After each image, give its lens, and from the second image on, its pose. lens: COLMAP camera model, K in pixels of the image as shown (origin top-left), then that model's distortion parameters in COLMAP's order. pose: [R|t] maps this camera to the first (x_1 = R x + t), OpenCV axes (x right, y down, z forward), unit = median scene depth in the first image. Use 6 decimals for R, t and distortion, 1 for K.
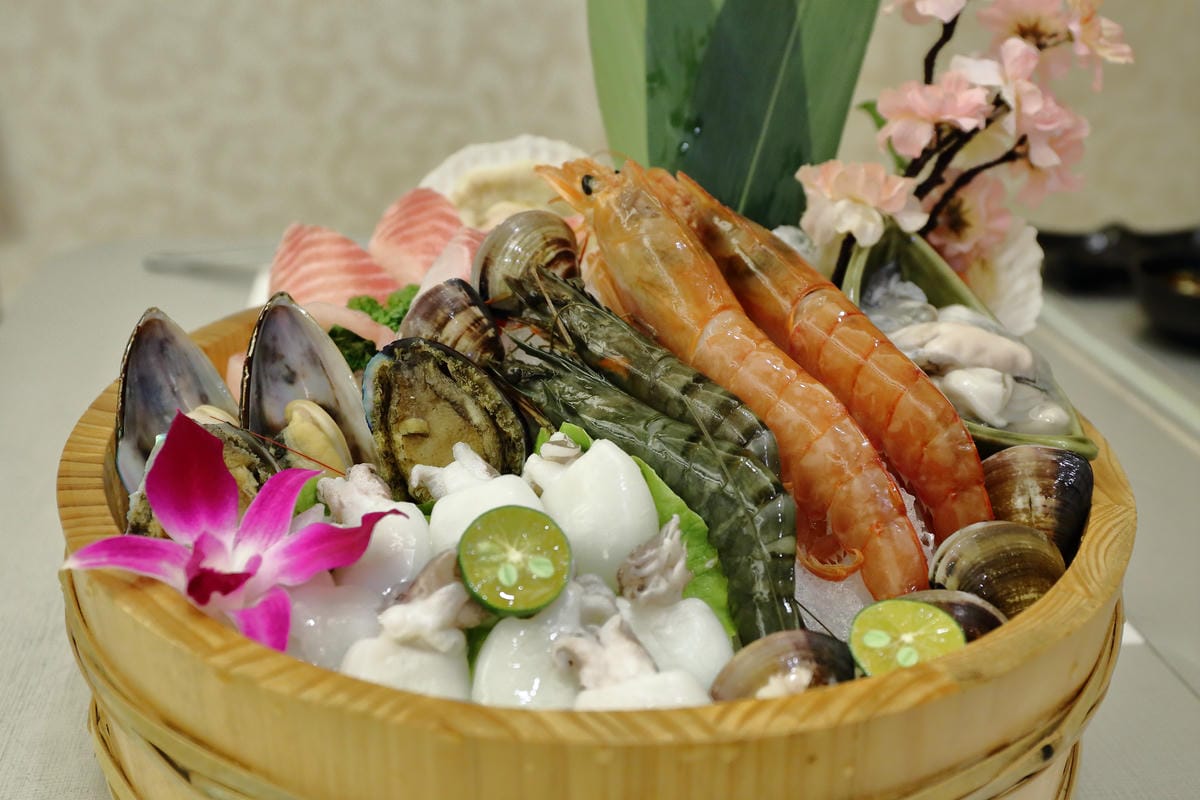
lens RADIAL K [[1353.2, 0, 600.0], [0, 1353.2, 400.0], [0, 0, 1]] dist [0.001182, -0.161816]
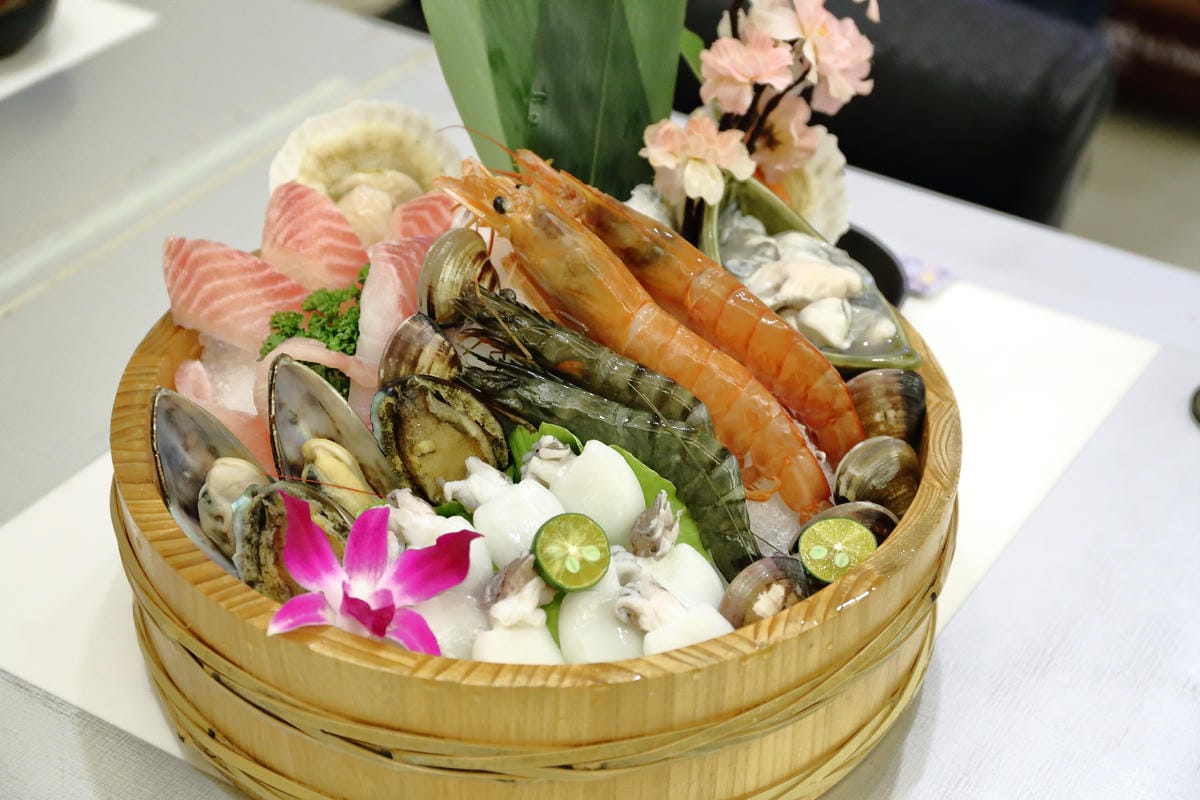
lens RADIAL K [[2263.1, 0, 600.0], [0, 2263.1, 400.0], [0, 0, 1]] dist [-0.006285, 0.014538]
pose [[0.941279, -0.195005, 0.275622, -0.548046], [0.131043, 0.963352, 0.234054, -0.485612], [-0.311162, -0.184192, 0.932337, -0.974520]]
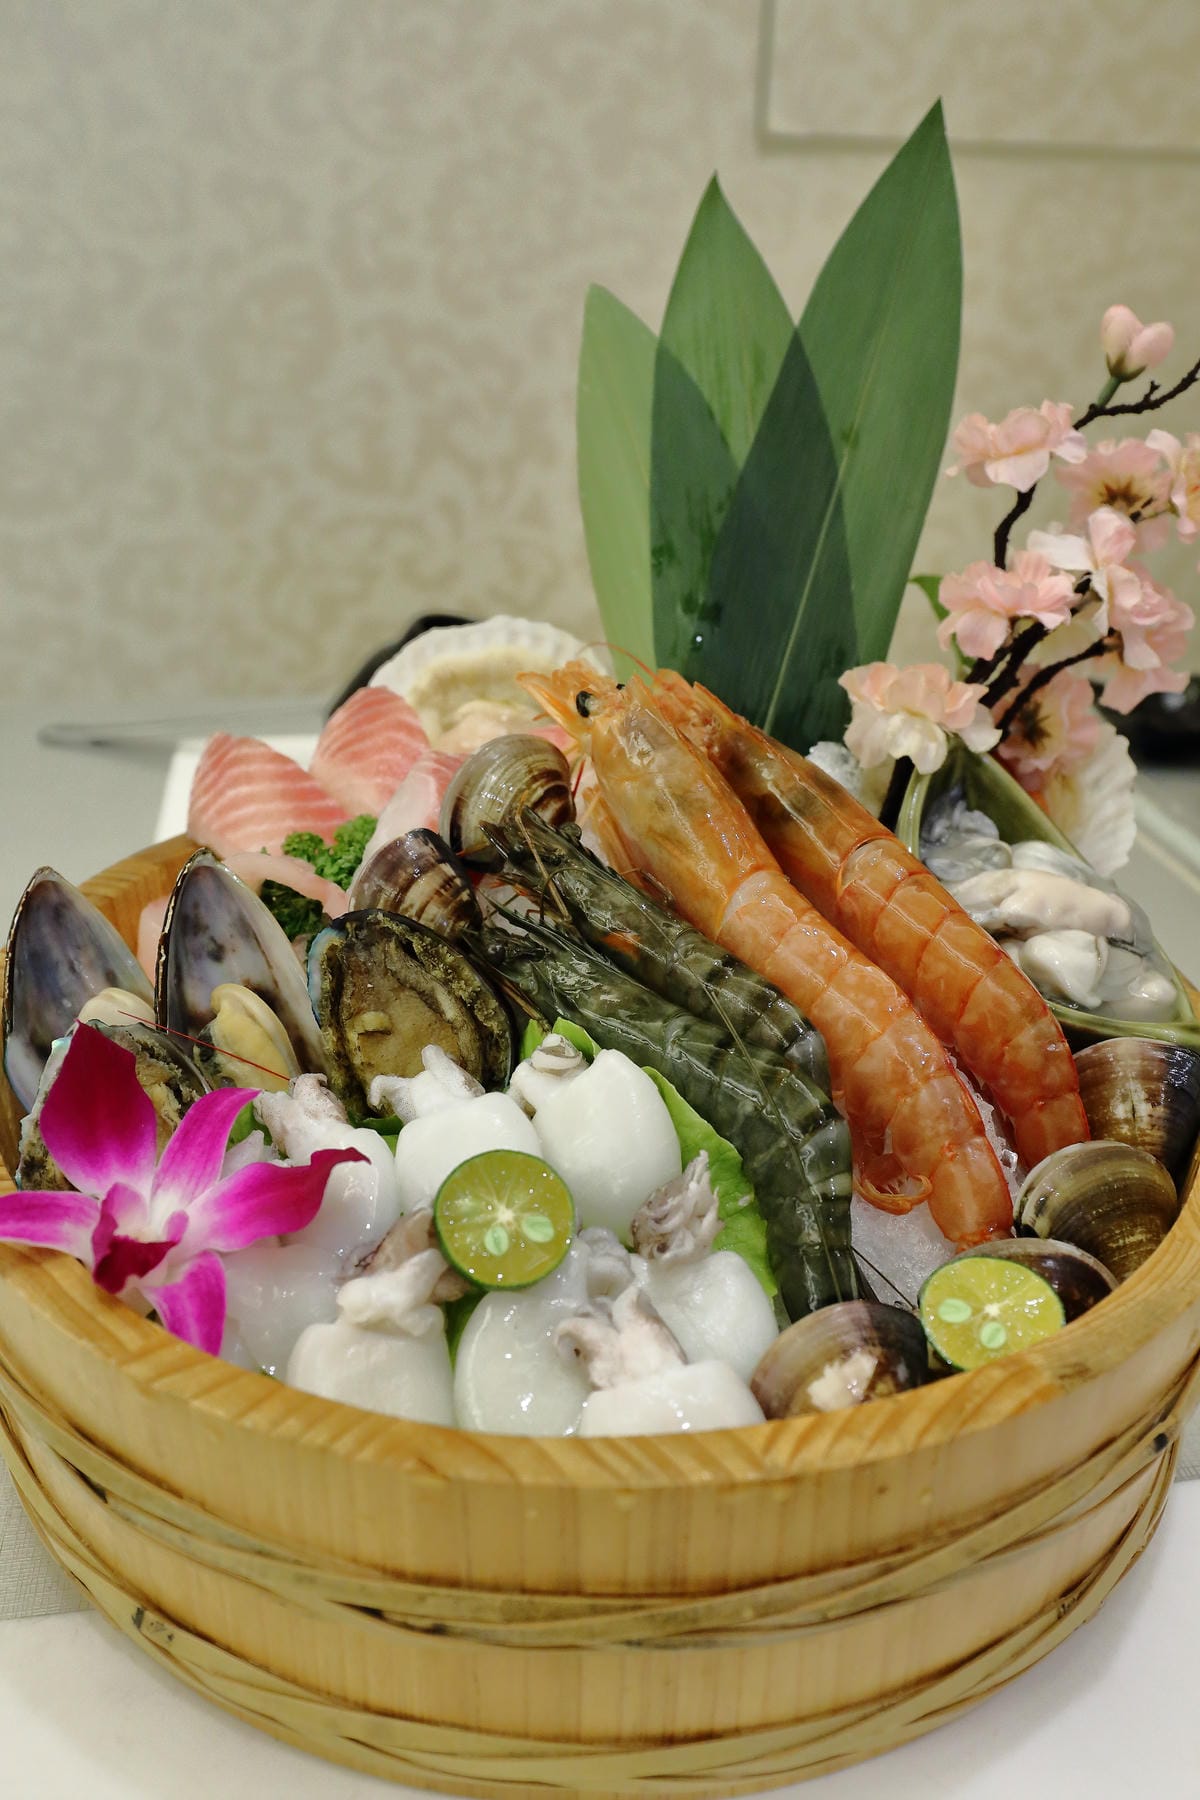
lens RADIAL K [[1561.0, 0, 600.0], [0, 1561.0, 900.0], [0, 0, 1]] dist [-0.069501, 0.001029]
pose [[0.999824, -0.008960, 0.016512, -0.017019], [0.008100, 0.998645, 0.051410, -0.098834], [-0.016951, -0.051267, 0.998541, 0.078379]]
